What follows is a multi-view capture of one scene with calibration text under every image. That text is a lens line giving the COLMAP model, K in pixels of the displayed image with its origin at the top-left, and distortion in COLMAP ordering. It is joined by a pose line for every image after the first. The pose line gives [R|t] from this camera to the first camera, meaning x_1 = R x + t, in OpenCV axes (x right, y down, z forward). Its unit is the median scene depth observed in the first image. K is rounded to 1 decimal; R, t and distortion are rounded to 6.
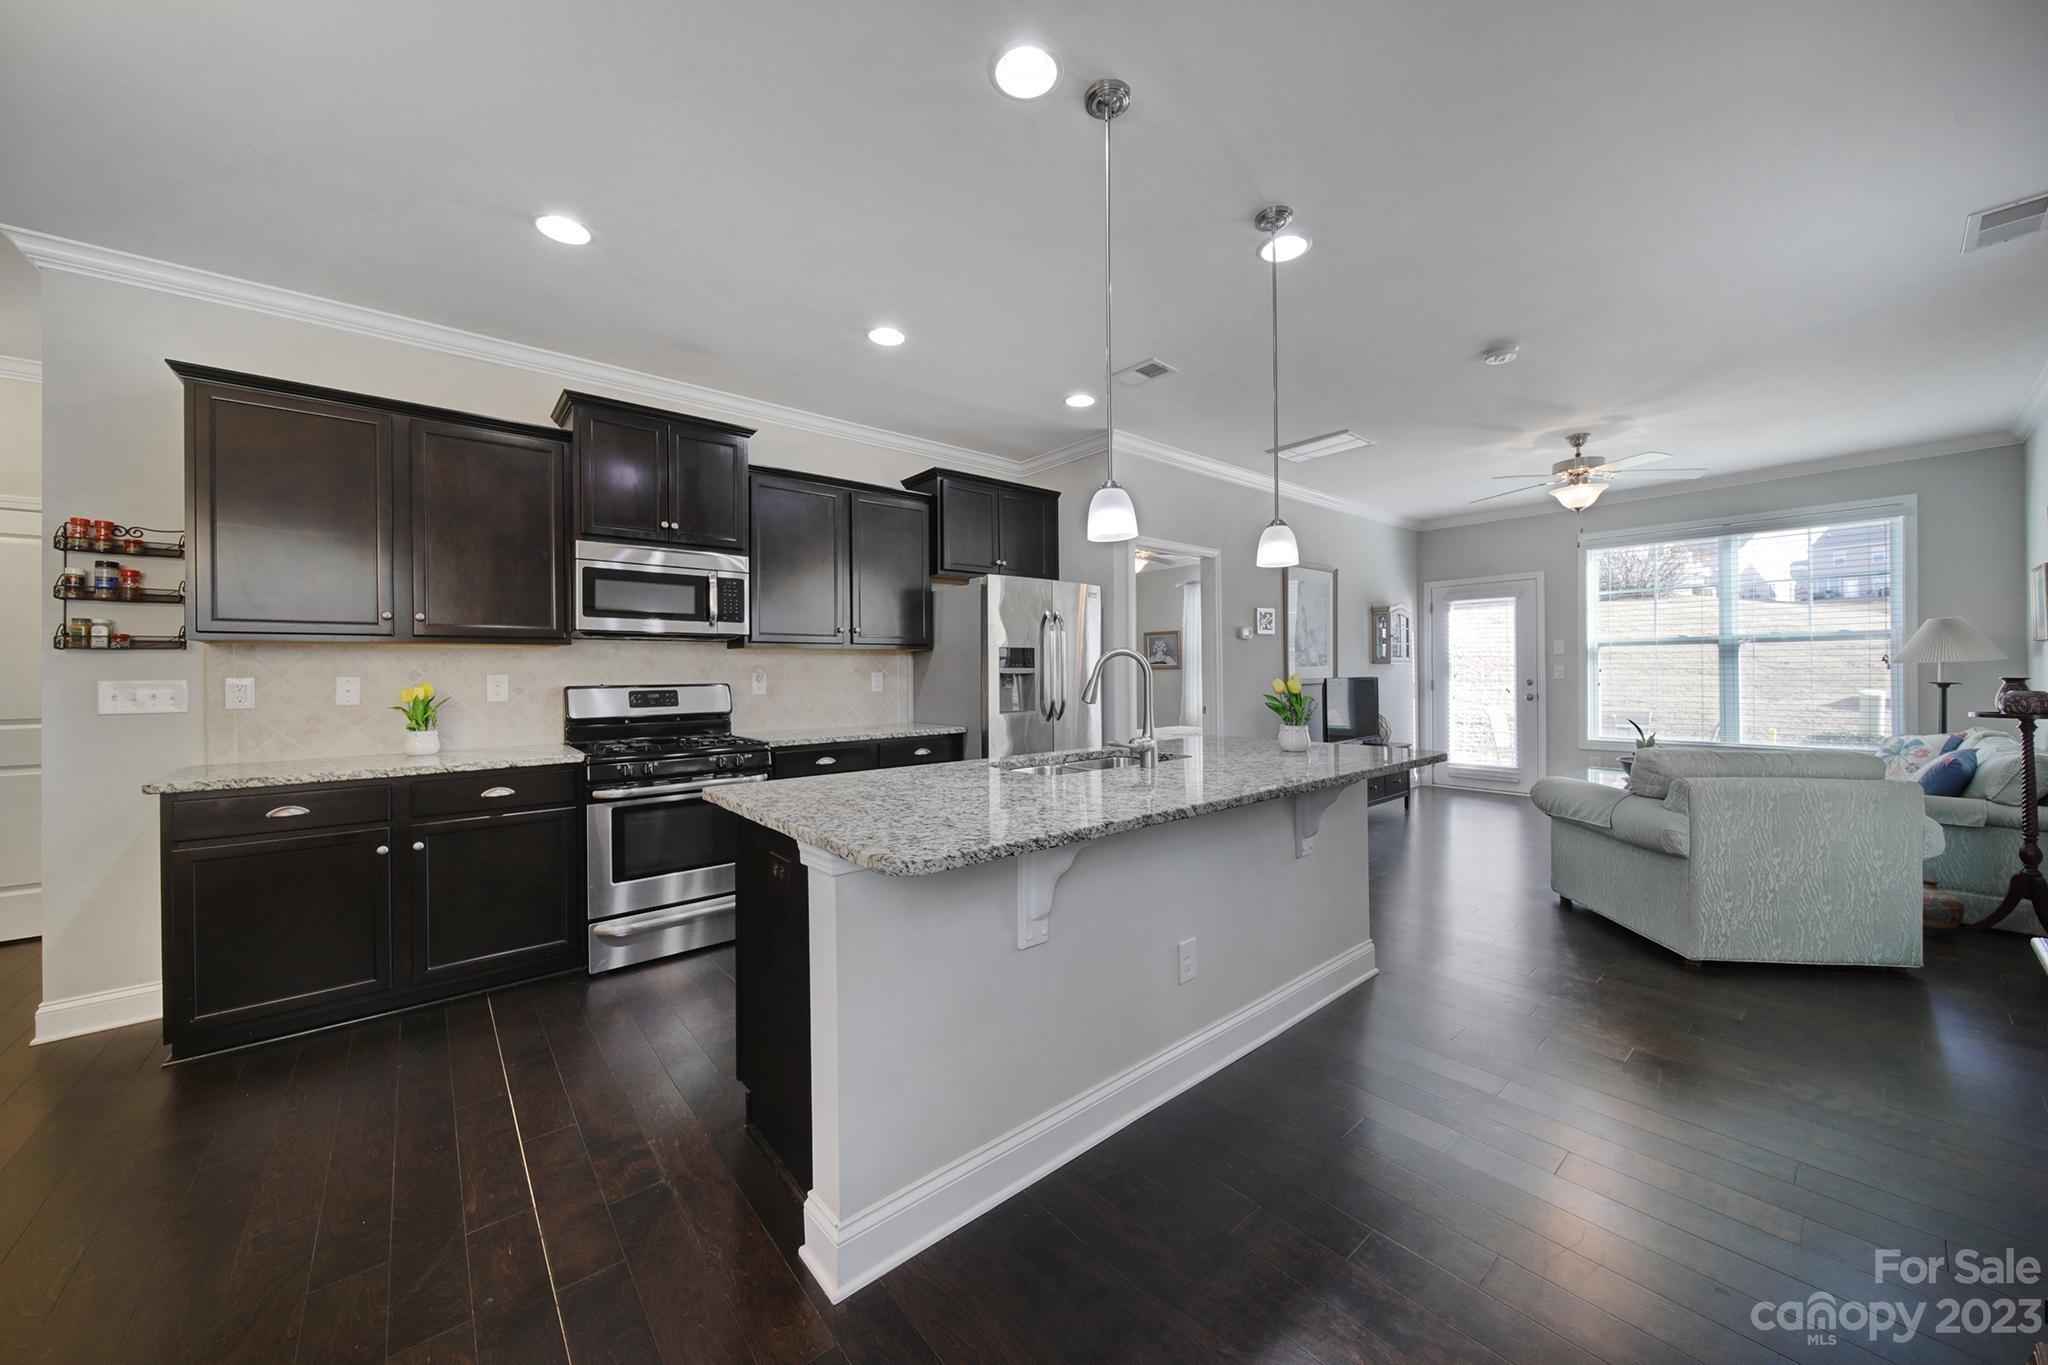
lens RADIAL K [[724.3, 0, 1016.4], [0, 724.3, 668.2], [0, 0, 1]] dist [0.001573, -0.001760]
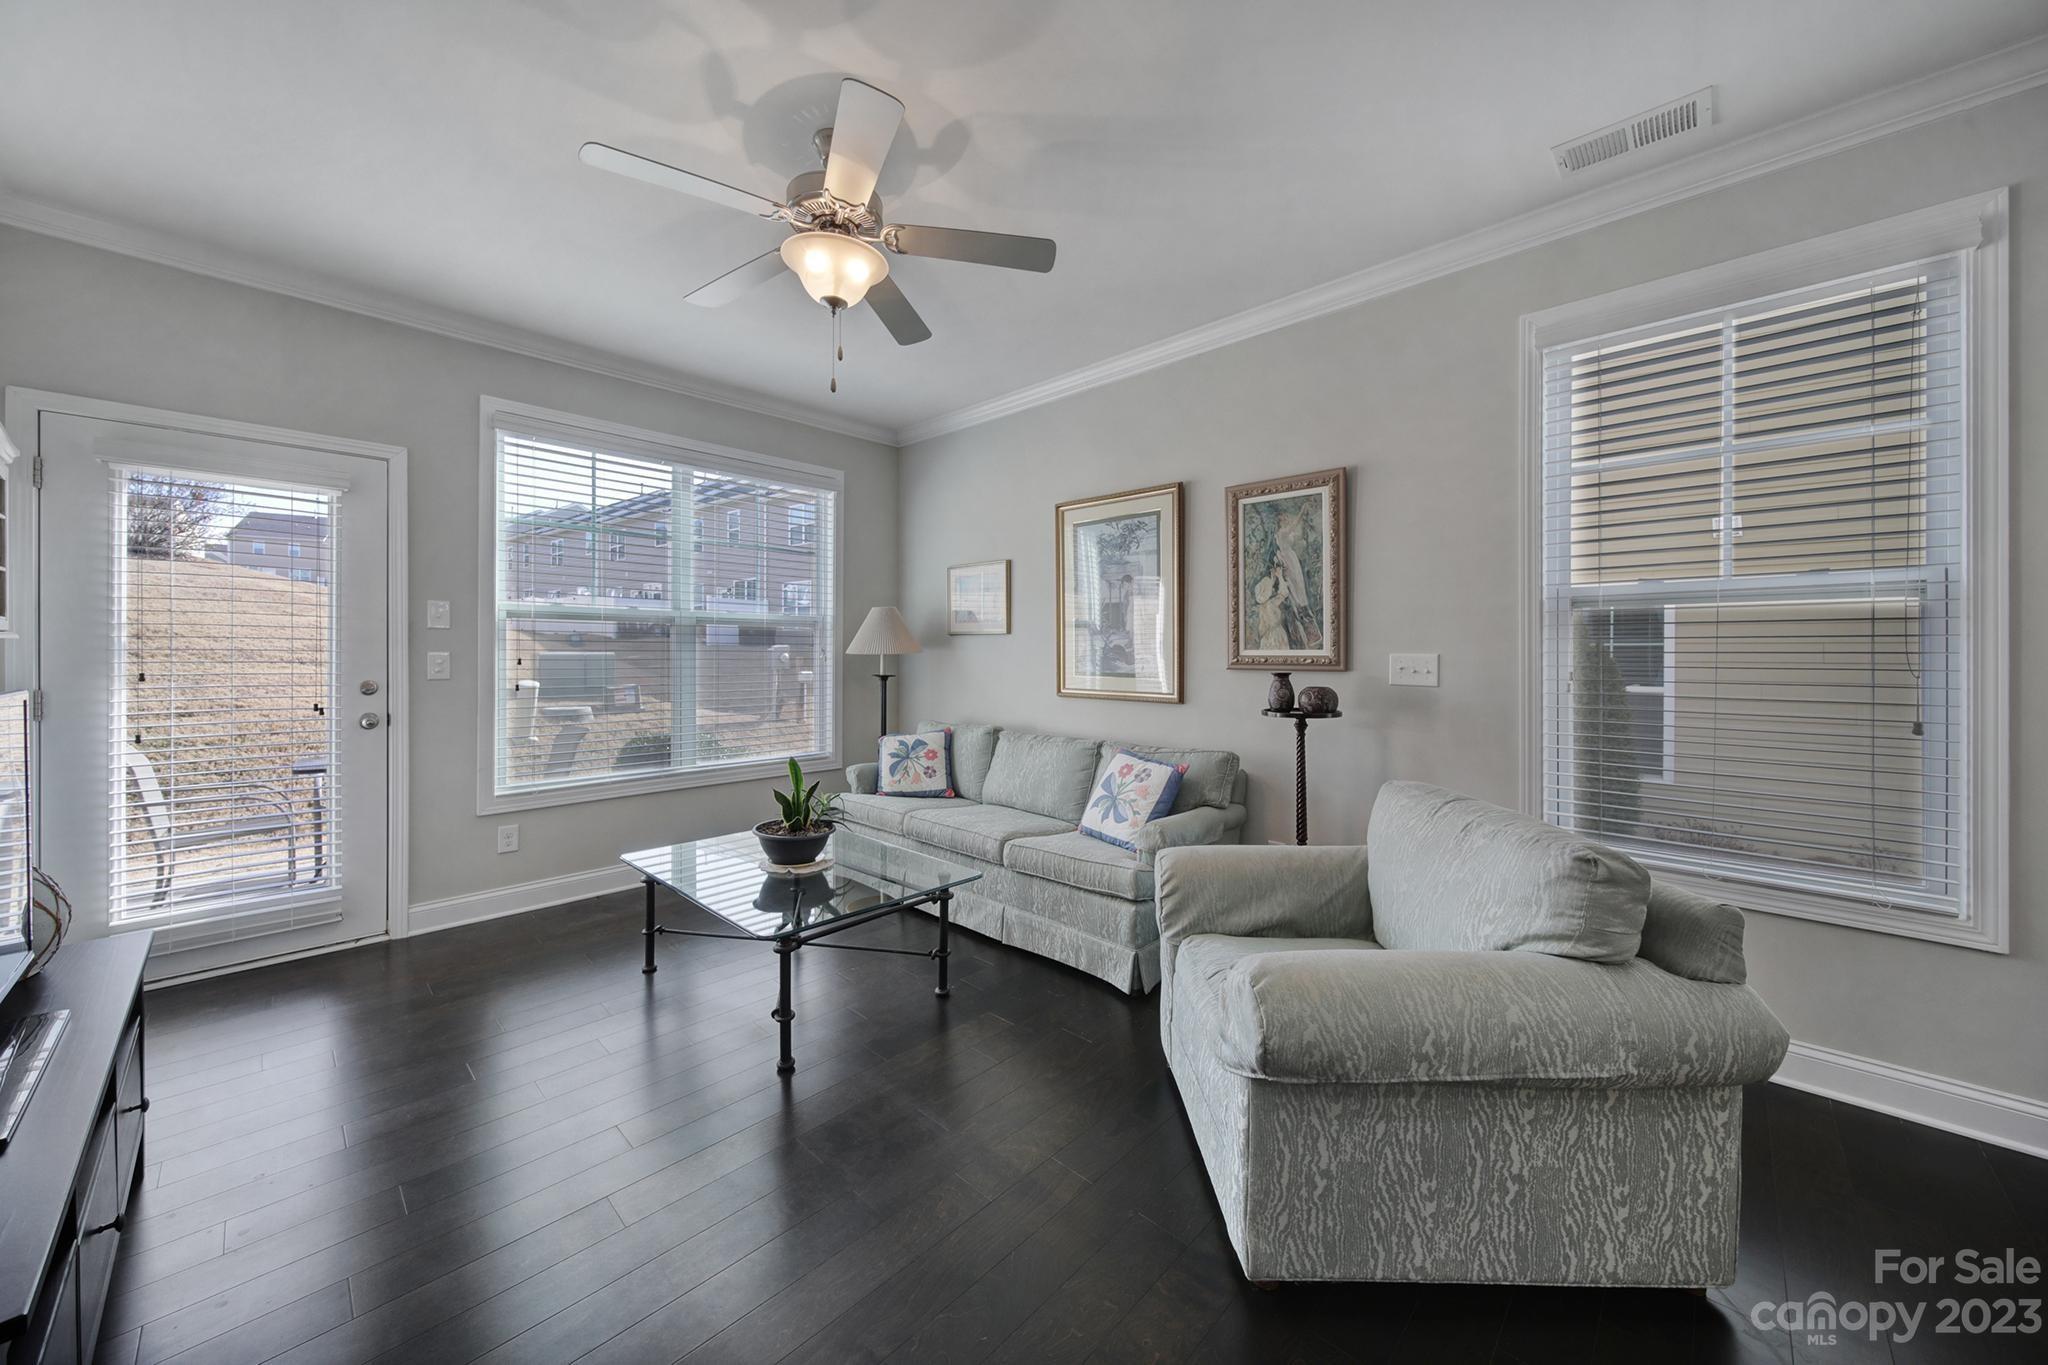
lens RADIAL K [[724.3, 0, 1012.2], [0, 724.3, 660.6], [0, 0, 1]] dist [0.001573, -0.001760]
pose [[-0.105331, -0.000327, 0.994437, 0.434403], [-0.006010, 0.999982, -0.000308, -0.000168], [-0.994419, -0.006009, -0.105331, 1.273573]]
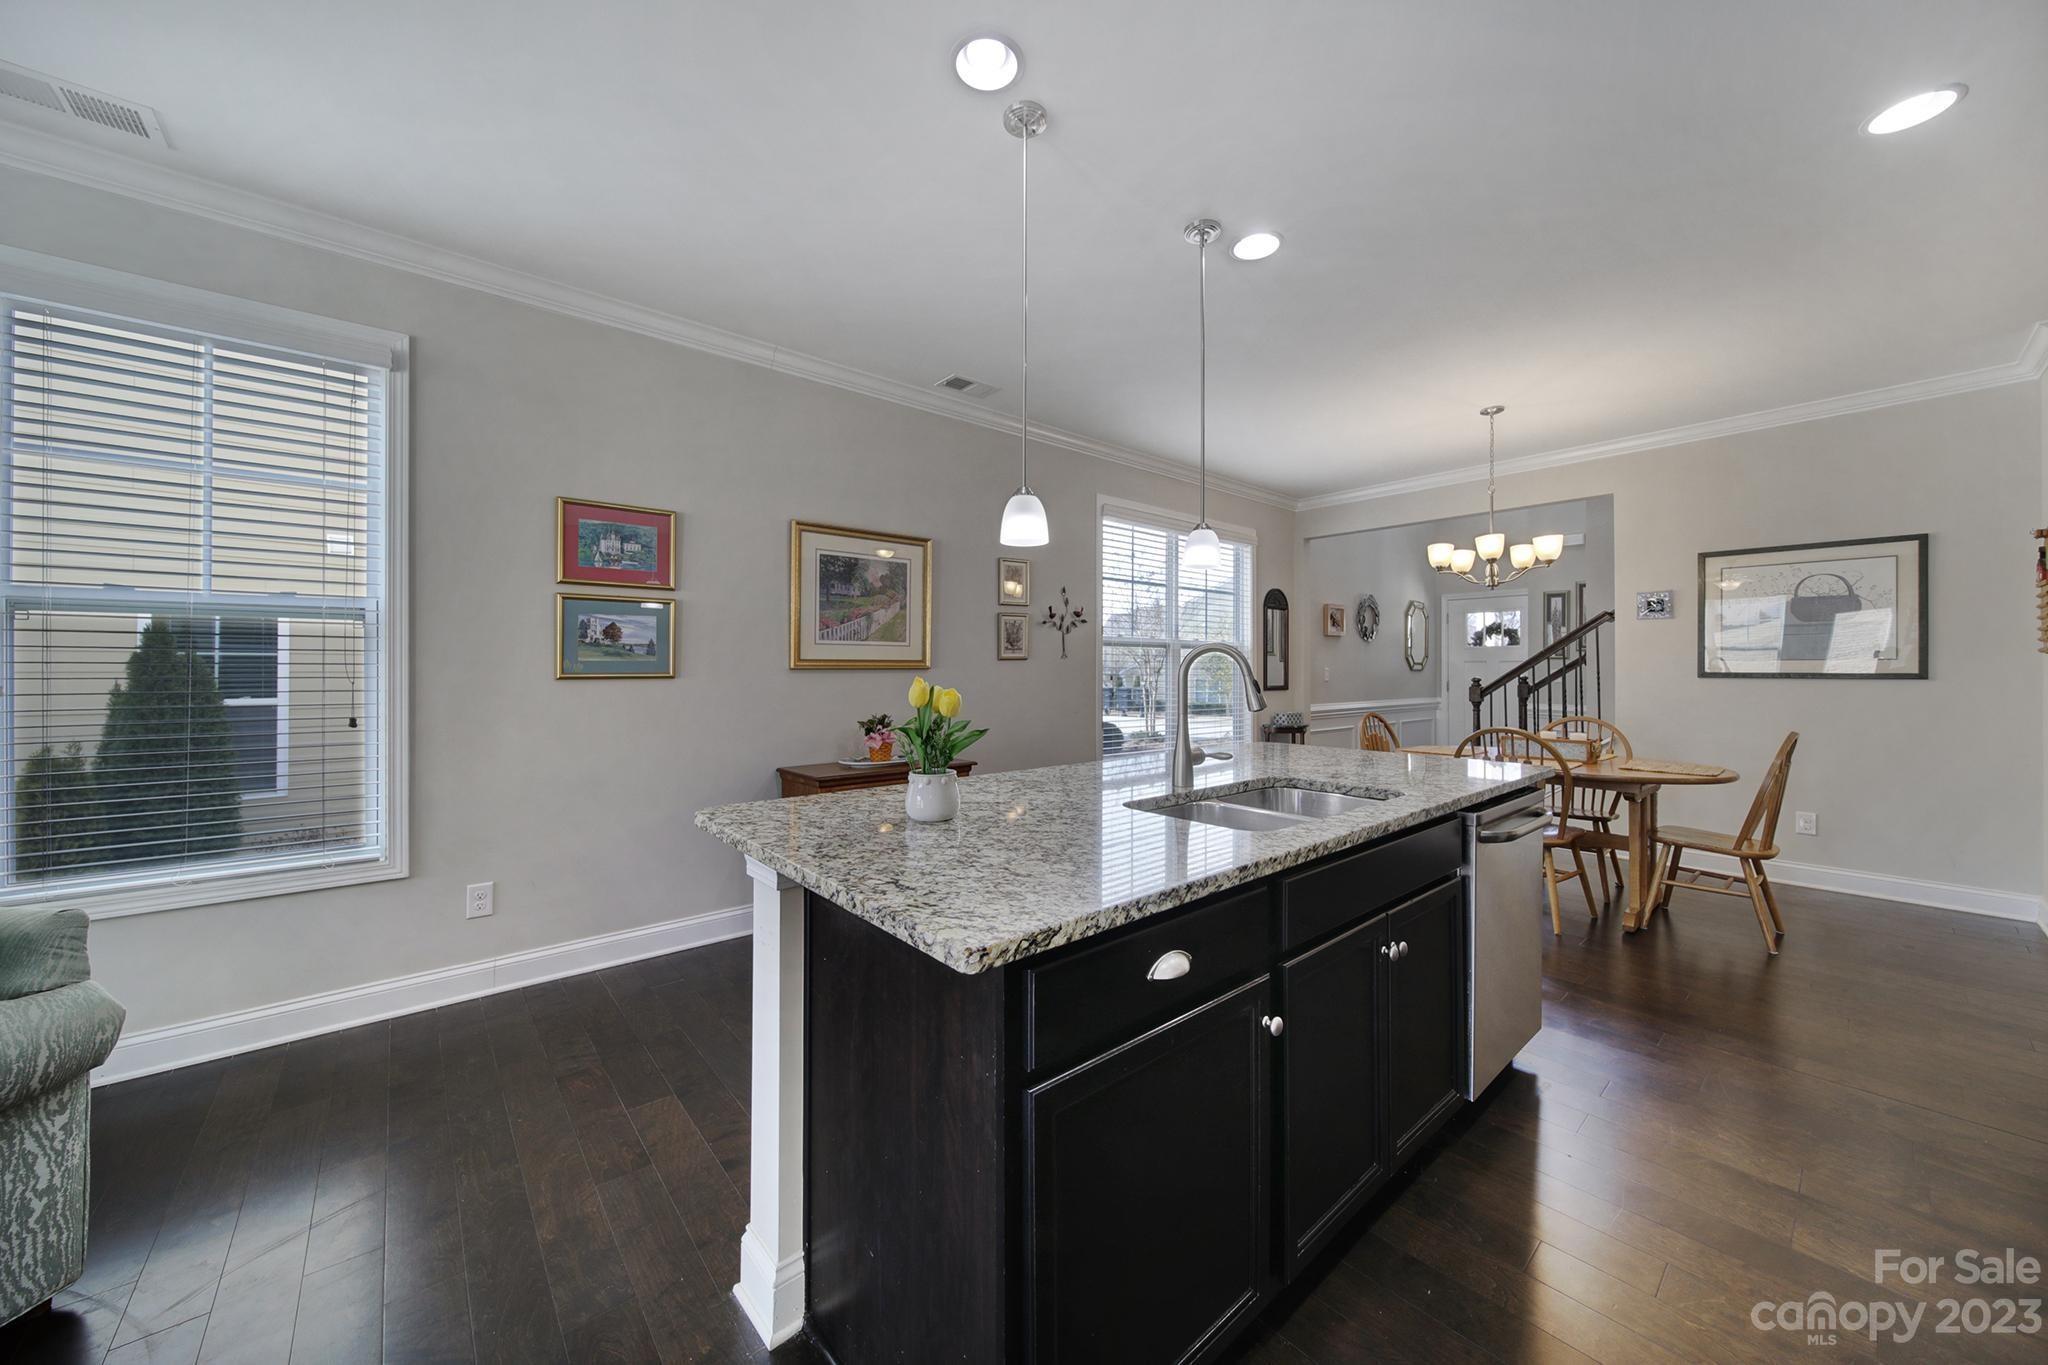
lens RADIAL K [[724.3, 0, 1018.3], [0, 724.3, 664.6], [0, 0, 1]] dist [0.001573, -0.001760]
pose [[-0.999959, 0.007282, -0.005321, 0.257251], [0.007323, 0.999943, -0.007784, 0.000925], [0.005264, -0.007823, -0.999956, 1.249389]]
